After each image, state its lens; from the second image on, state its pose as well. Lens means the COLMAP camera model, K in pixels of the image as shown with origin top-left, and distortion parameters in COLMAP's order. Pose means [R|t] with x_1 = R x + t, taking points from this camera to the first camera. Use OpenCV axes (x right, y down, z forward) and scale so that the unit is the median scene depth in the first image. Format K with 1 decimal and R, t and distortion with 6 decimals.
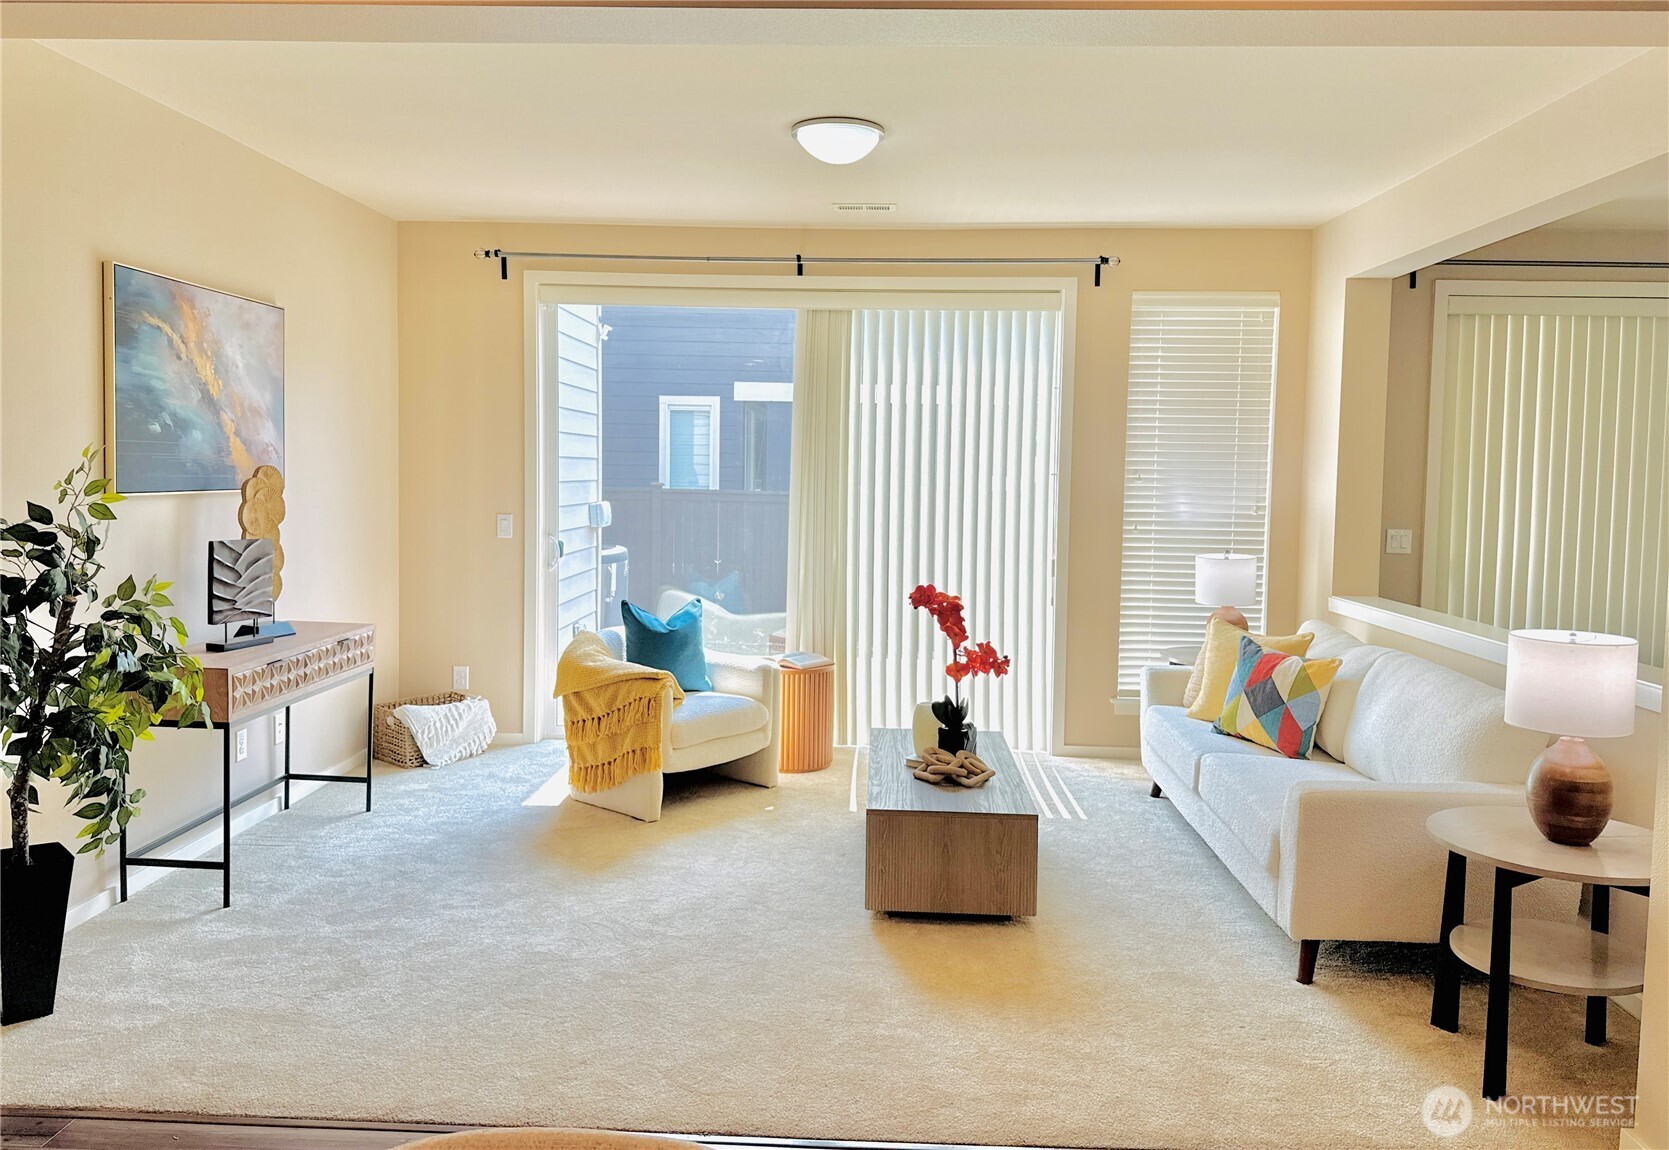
lens RADIAL K [[1090.1, 0, 826.6], [0, 1090.1, 535.3], [0, 0, 1]] dist [0.047618, -0.003884]
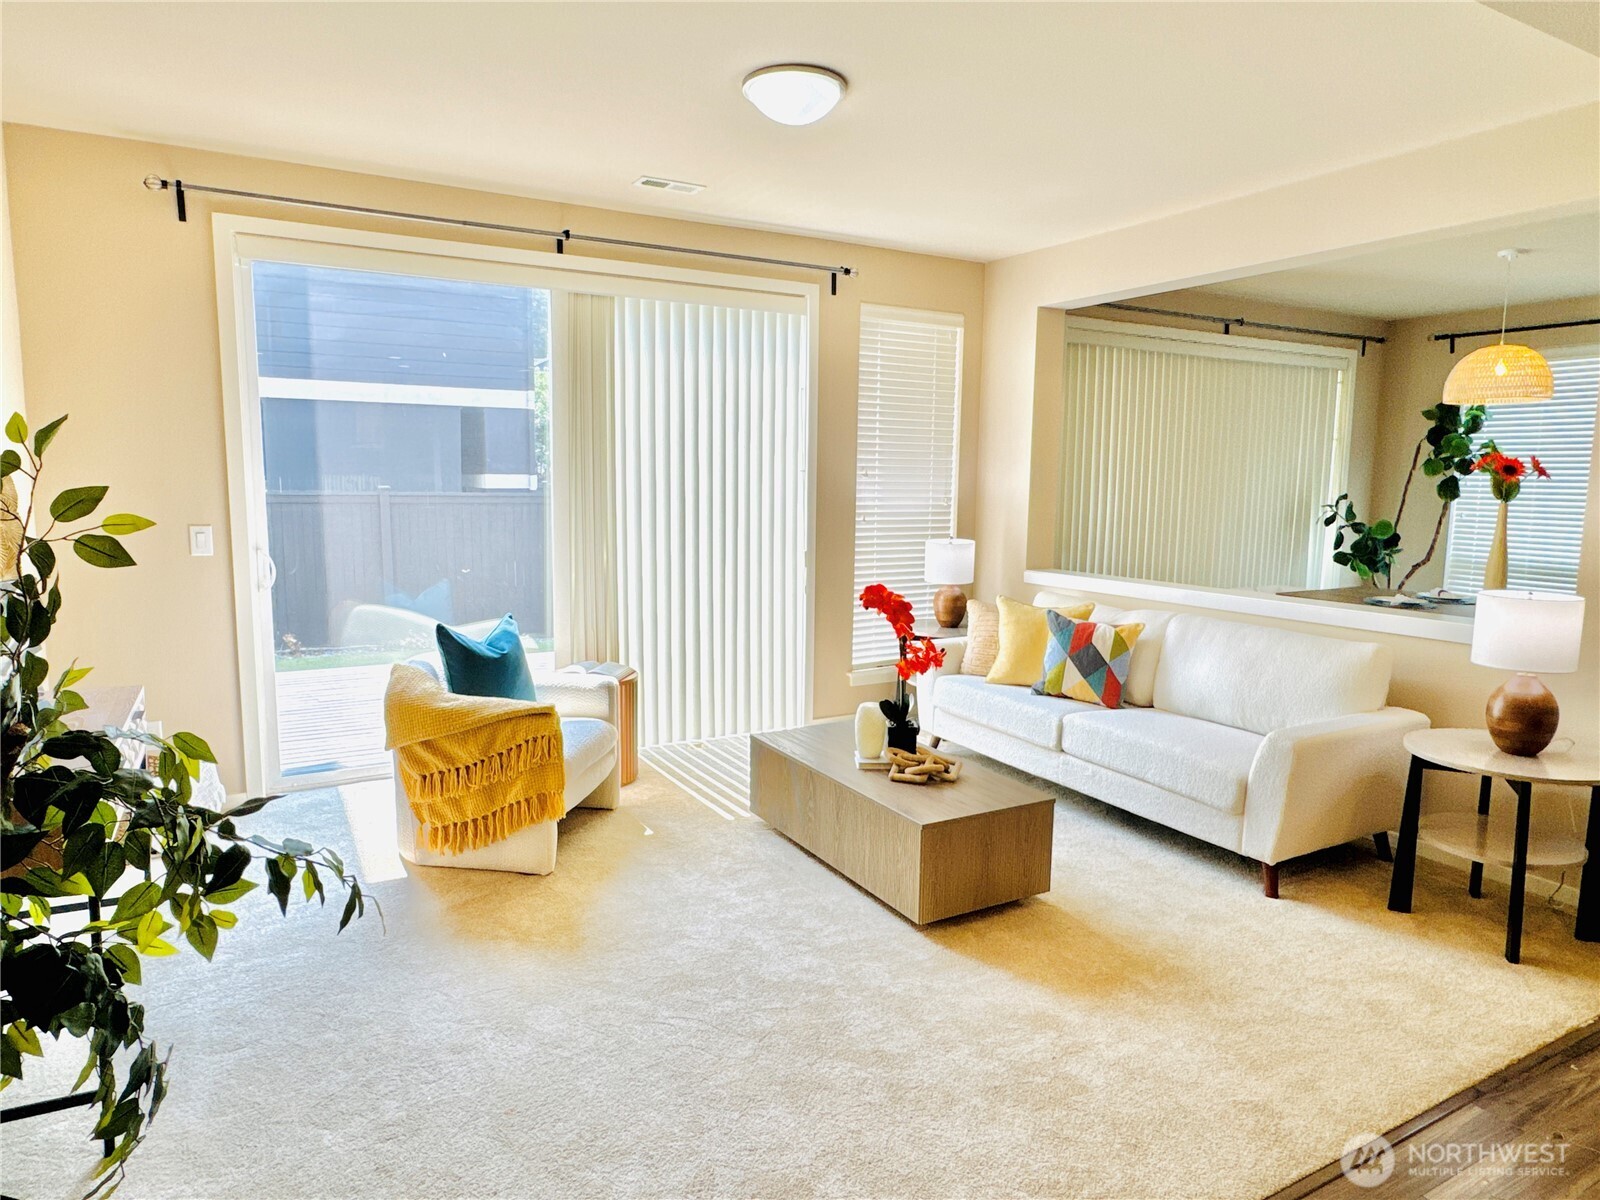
lens RADIAL K [[934.0, 0, 802.2], [0, 934.0, 600.8], [0, 0, 1]] dist [-0.001085, 0.000303]
pose [[0.873731, -0.074146, 0.480725, -0.317788], [0.035747, 0.995429, 0.088563, -0.014326], [-0.485095, -0.060196, 0.872387, 0.259259]]
